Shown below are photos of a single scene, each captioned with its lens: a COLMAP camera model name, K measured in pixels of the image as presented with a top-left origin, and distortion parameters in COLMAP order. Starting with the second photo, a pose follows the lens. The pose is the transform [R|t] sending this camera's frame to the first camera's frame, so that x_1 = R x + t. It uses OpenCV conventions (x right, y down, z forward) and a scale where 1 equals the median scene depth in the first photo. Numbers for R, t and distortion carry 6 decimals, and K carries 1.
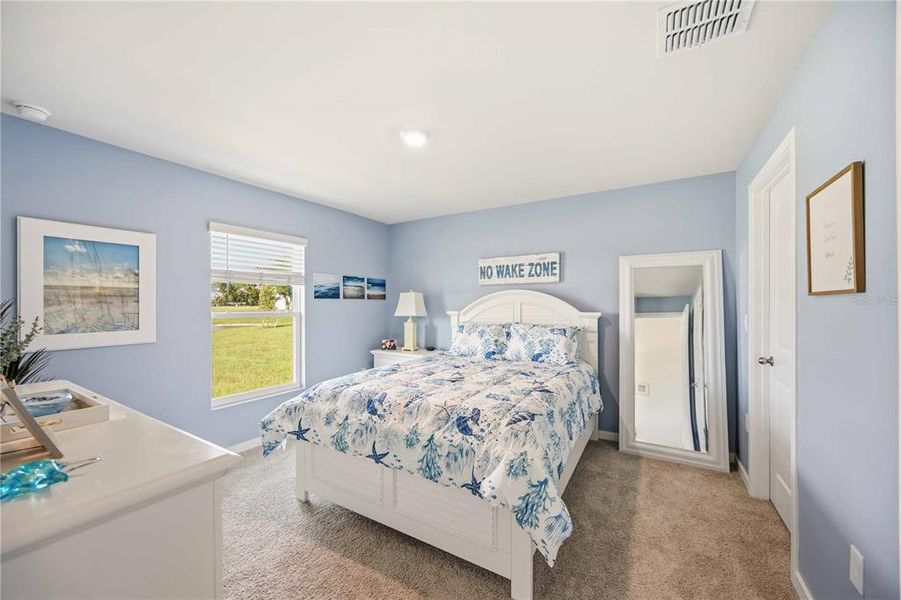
lens RADIAL K [[344.8, 0, 445.1], [0, 344.8, 306.6], [0, 0, 1]] dist [-0.003793, 0.000795]
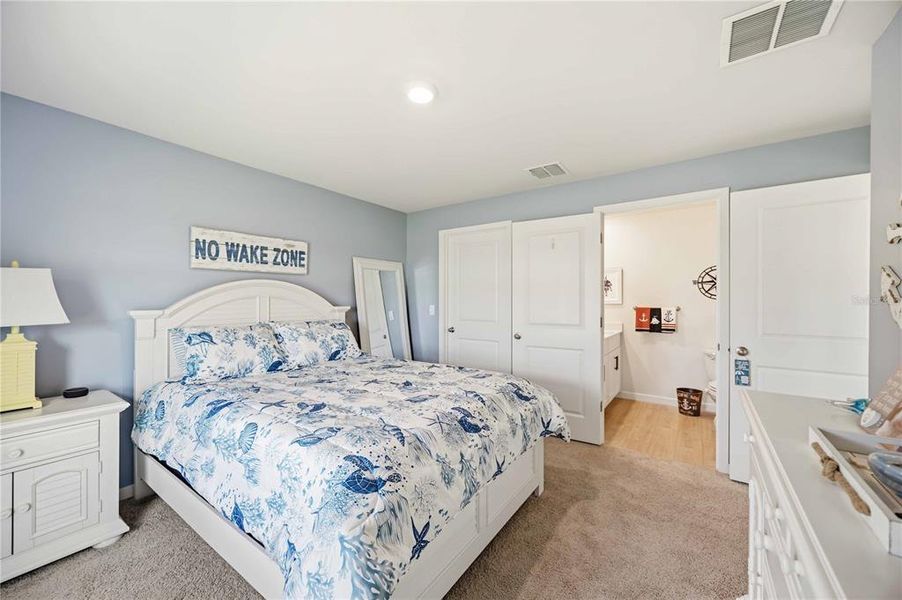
lens RADIAL K [[345.2, 0, 445.8], [0, 345.2, 301.0], [0, 0, 1]] dist [-0.003793, 0.000795]
pose [[0.088776, 0.007112, 0.996026, -0.527845], [0.021207, 0.999734, -0.009029, 0.014356], [-0.995826, 0.021925, 0.088601, 0.533774]]
